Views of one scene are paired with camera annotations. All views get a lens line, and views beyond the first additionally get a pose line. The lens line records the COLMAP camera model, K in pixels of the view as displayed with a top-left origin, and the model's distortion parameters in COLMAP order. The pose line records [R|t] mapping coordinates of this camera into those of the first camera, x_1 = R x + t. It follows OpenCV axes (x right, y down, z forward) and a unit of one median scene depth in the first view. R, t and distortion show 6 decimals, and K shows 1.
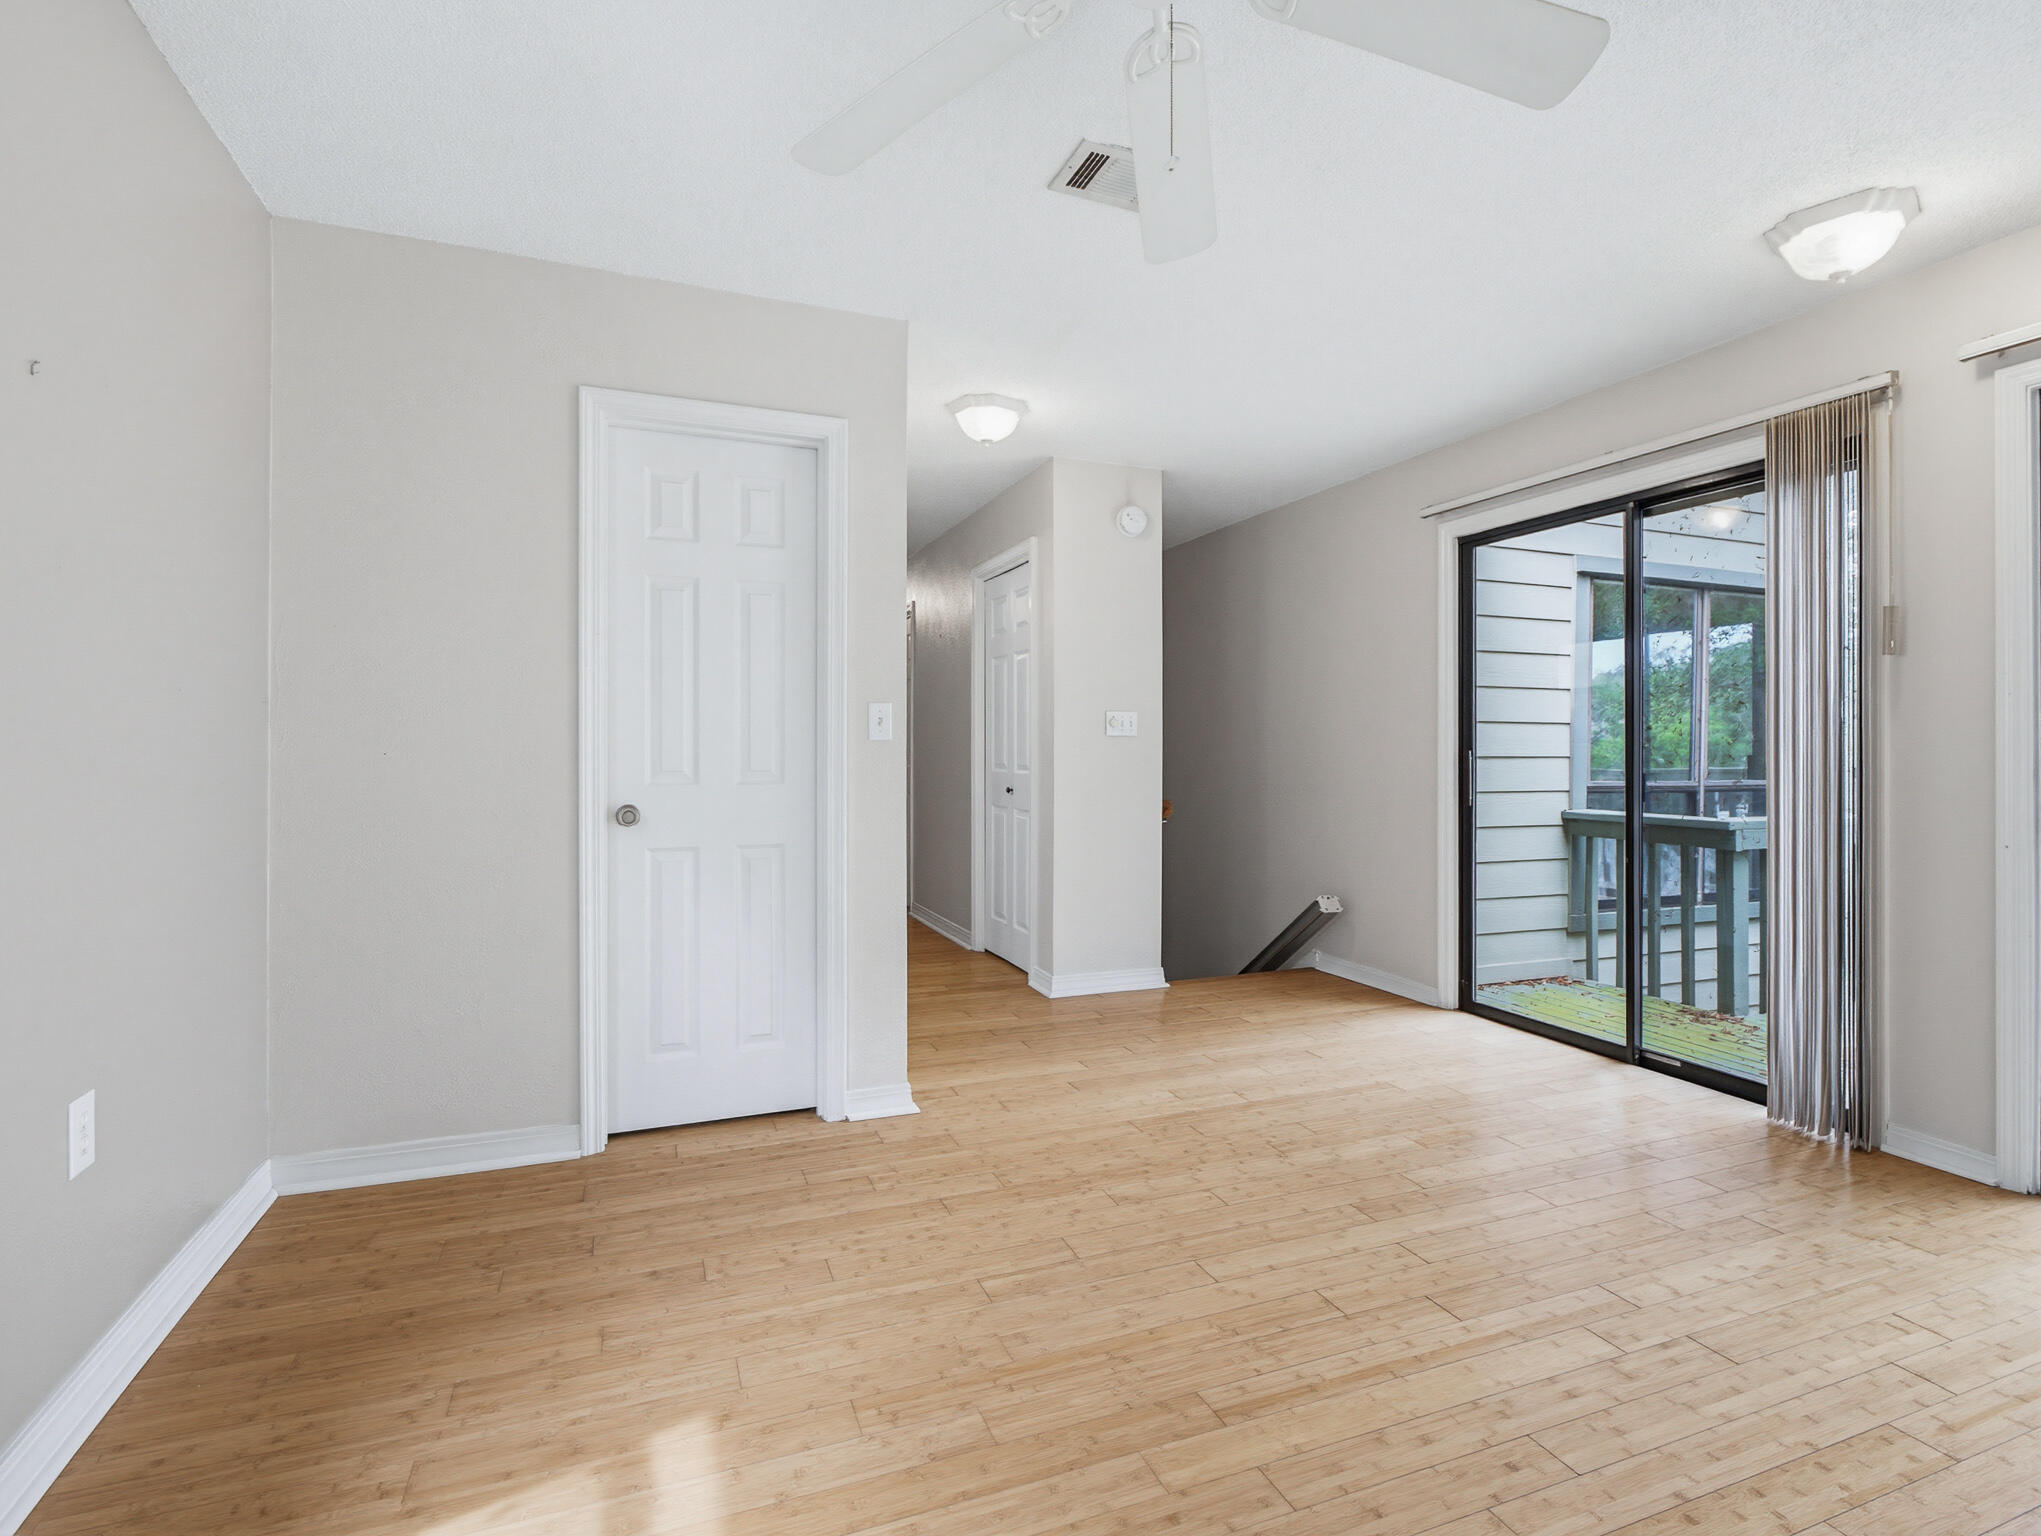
lens RADIAL K [[1004.1, 0, 1024.7], [0, 1004.1, 750.5], [0, 0, 1]] dist [-0.001645, -0.000543]
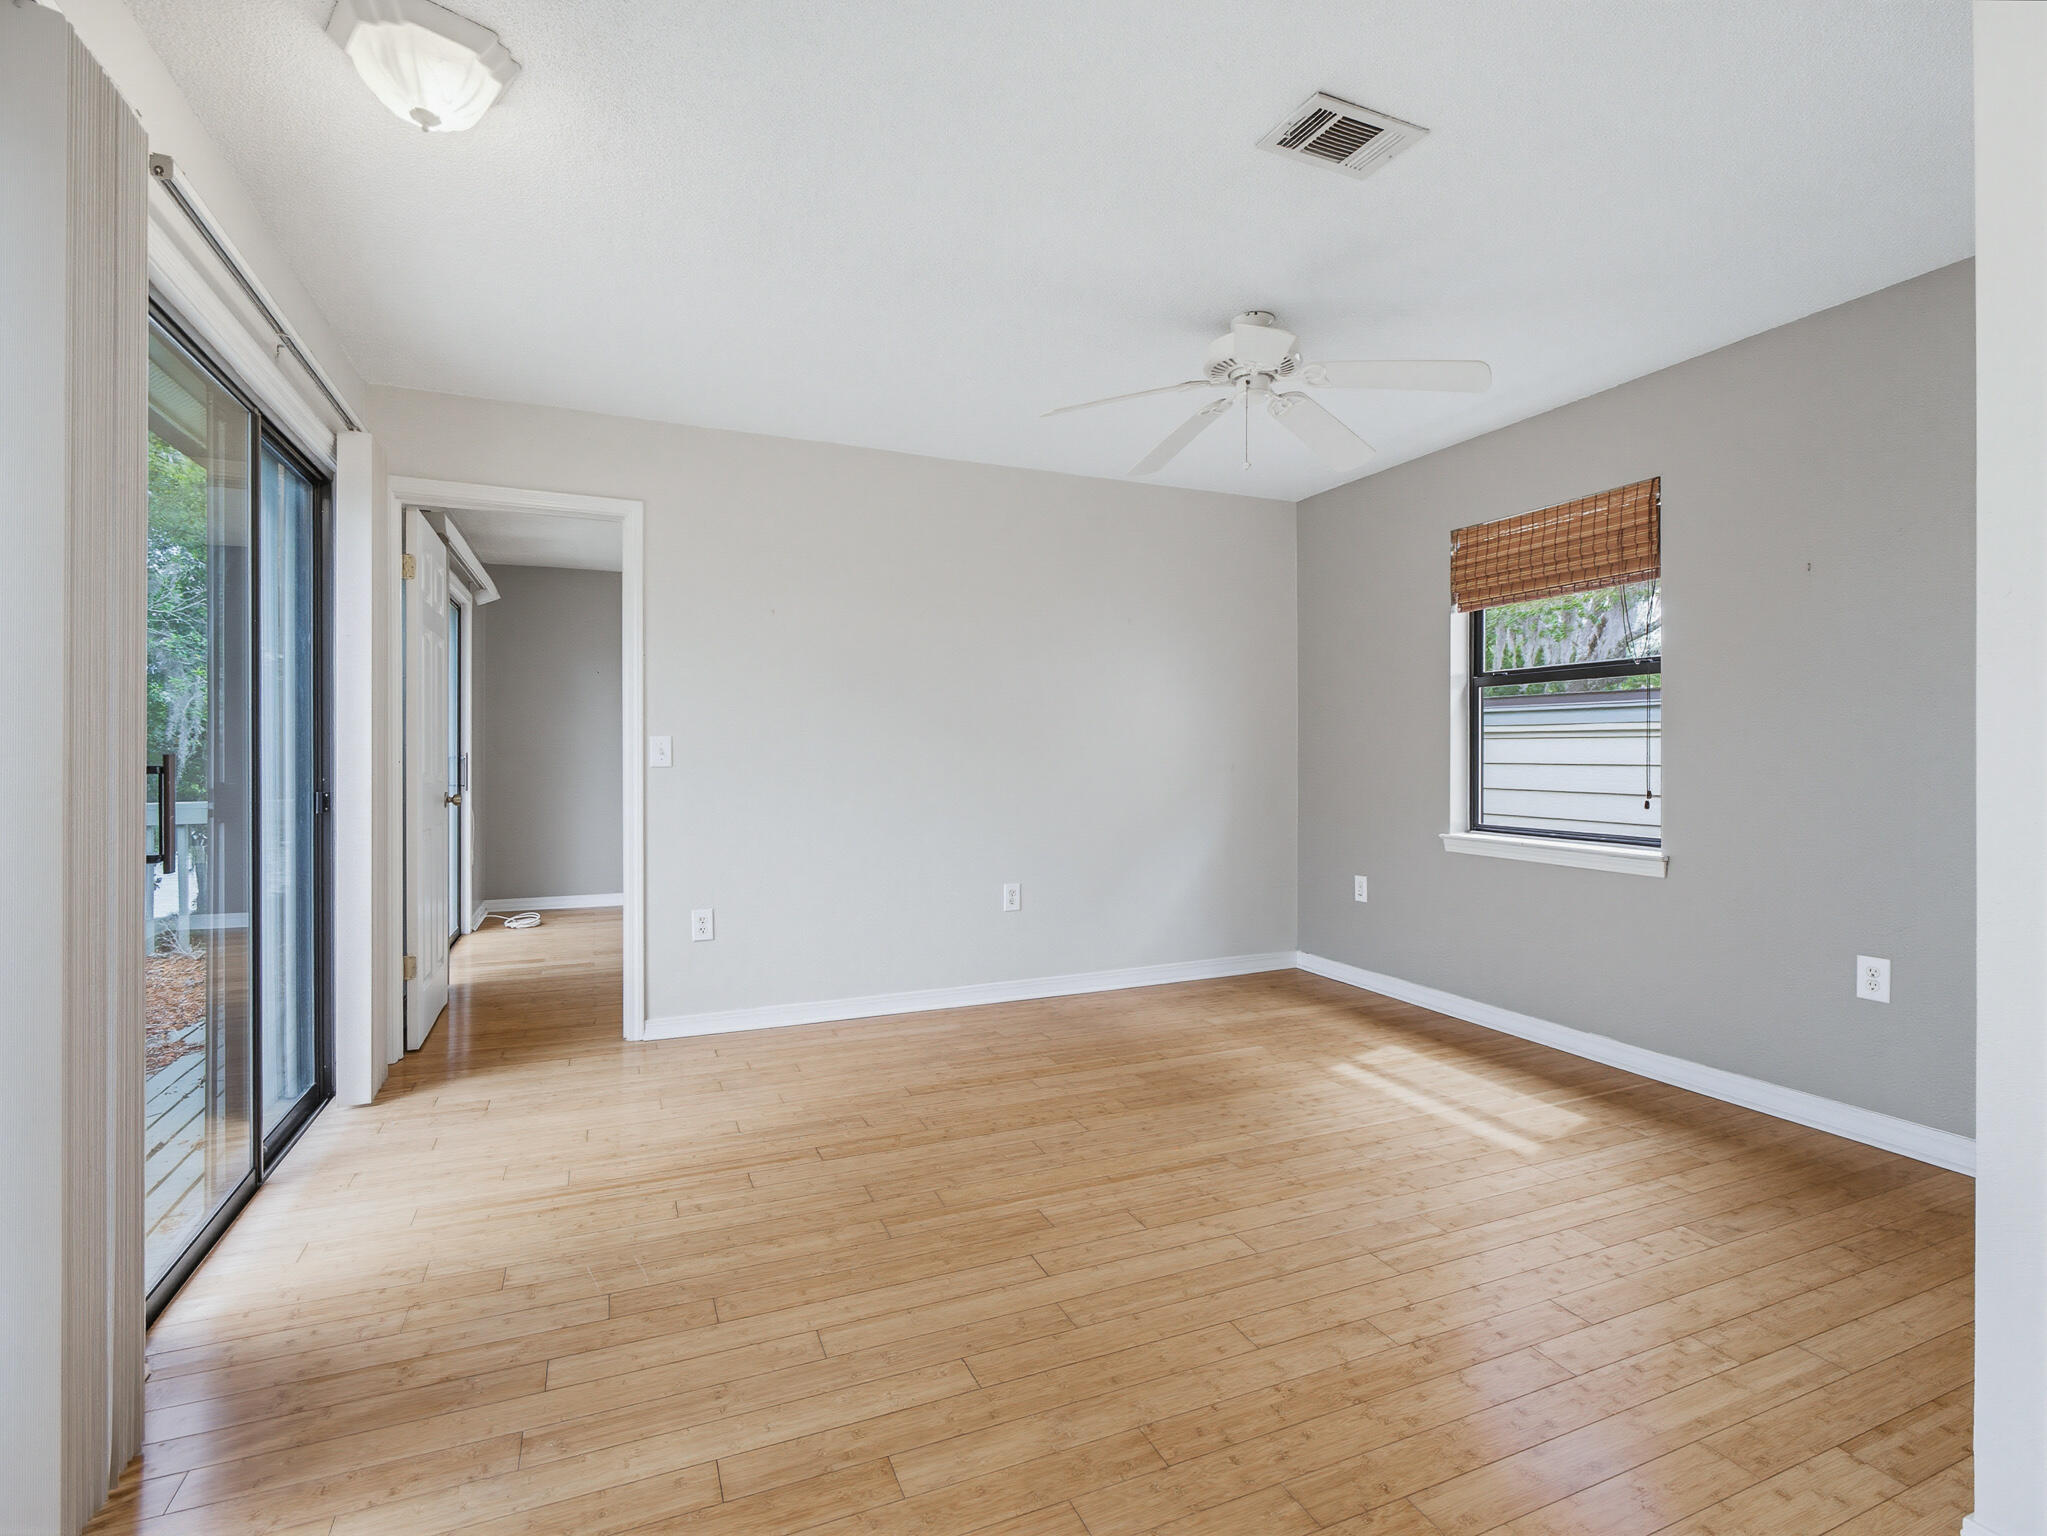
lens RADIAL K [[977.3, 0, 1026.2], [0, 977.3, 753.3], [0, 0, 1]] dist [-0.003257, -0.000544]
pose [[-0.999550, -0.004128, -0.029713, 0.377038], [-0.004071, 0.999990, -0.001948, 0.000646], [0.029721, -0.001826, -0.999557, 1.718317]]
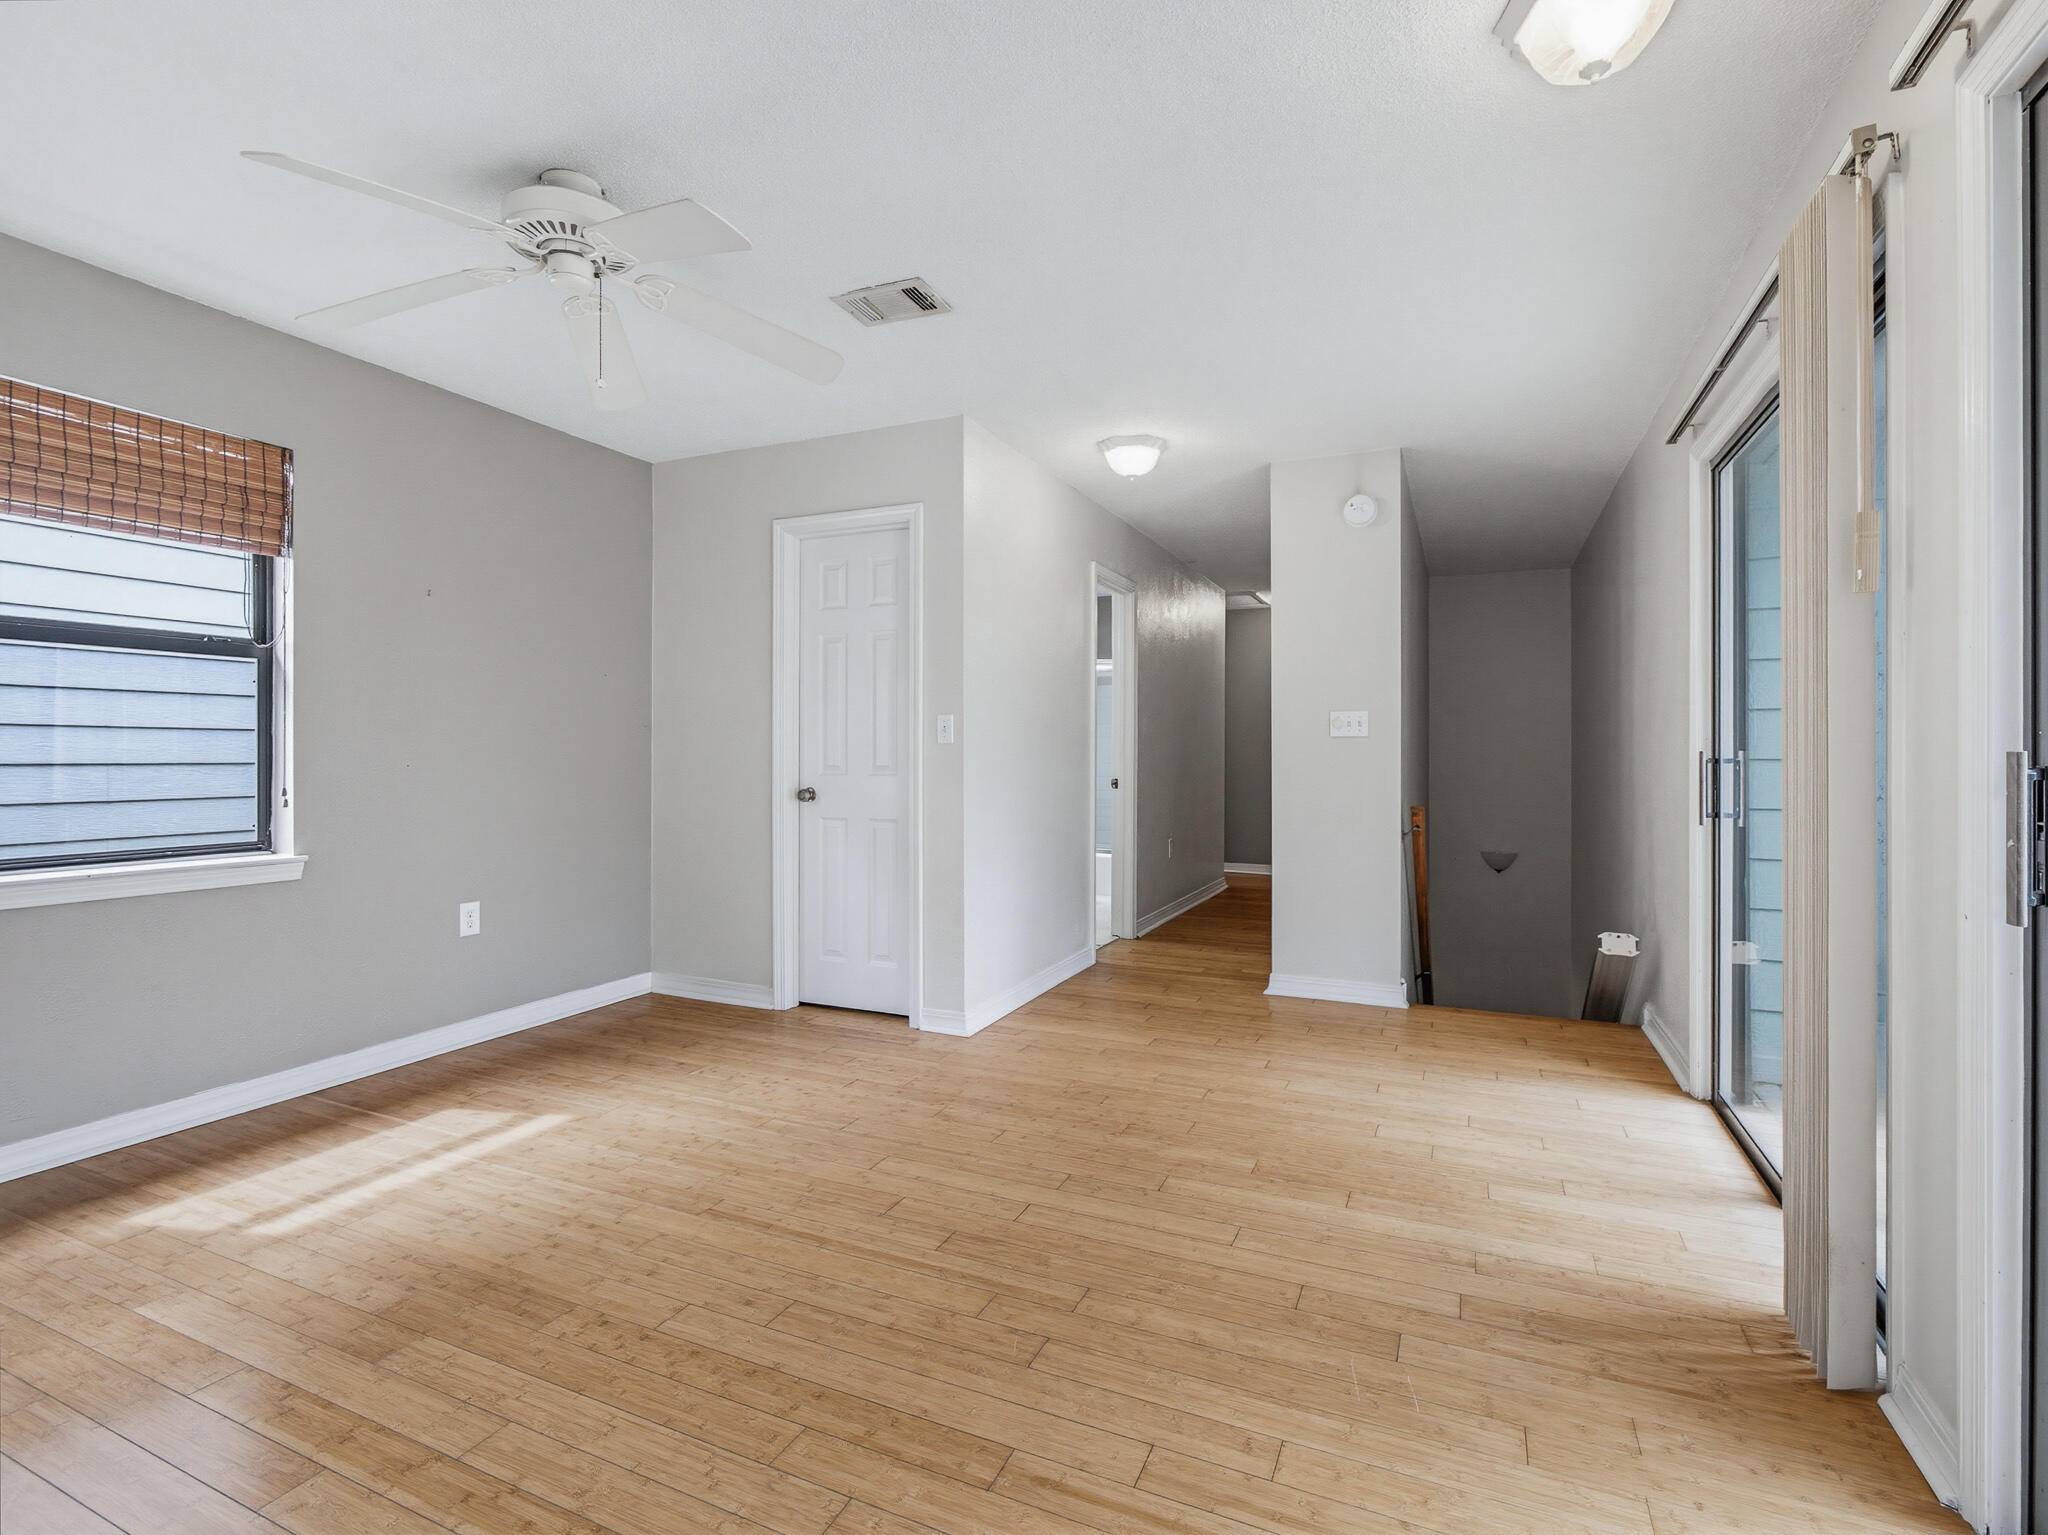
lens RADIAL K [[977.8, 0, 1026.7], [0, 977.8, 752.7], [0, 0, 1]] dist [-0.003257, -0.000544]
pose [[0.695415, -0.001131, -0.718607, 1.010479], [0.000705, 0.999999, -0.000891, 0.003276], [0.718608, 0.000113, 0.695415, 0.234605]]
